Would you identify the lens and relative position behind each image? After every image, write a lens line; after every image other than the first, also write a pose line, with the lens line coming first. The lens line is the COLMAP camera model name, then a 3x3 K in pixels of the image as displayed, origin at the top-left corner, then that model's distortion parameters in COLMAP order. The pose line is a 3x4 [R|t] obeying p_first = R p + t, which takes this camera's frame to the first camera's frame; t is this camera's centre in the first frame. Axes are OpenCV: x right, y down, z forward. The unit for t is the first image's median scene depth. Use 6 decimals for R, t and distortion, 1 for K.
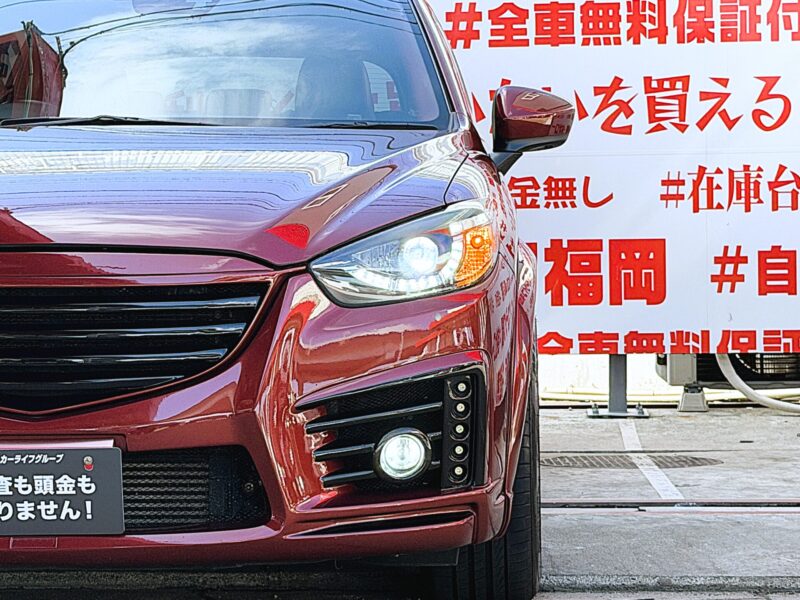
lens RADIAL K [[2257.6, 0, 406.5], [0, 2257.6, 300.8], [0, 0, 1]] dist [0.116691, 0.000000]
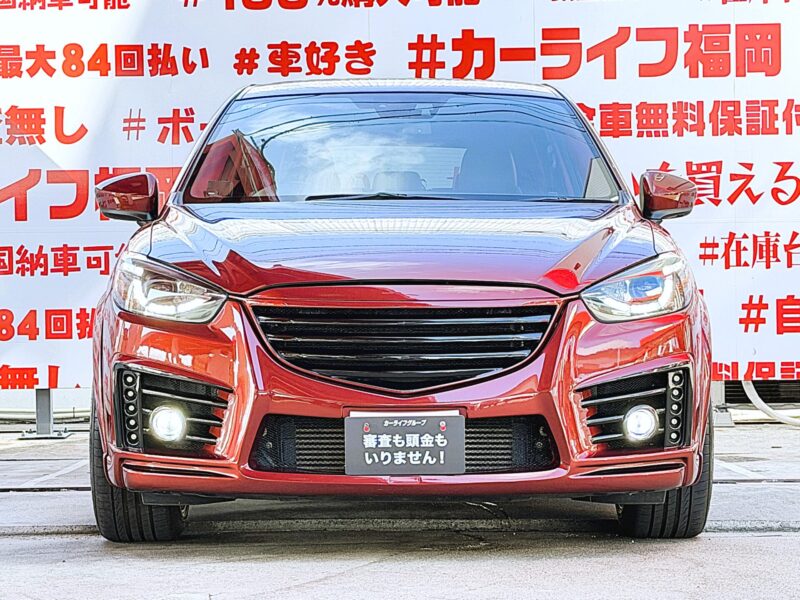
lens RADIAL K [[2119.5, 0, 397.7], [0, 2119.5, 300.0], [0, 0, 1]] dist [0.113155, 0.000000]
pose [[0.999290, 0.001678, 0.037648, -0.210893], [-0.000566, 0.999563, -0.029544, 0.028455], [-0.037681, 0.029502, 0.998854, -0.377526]]
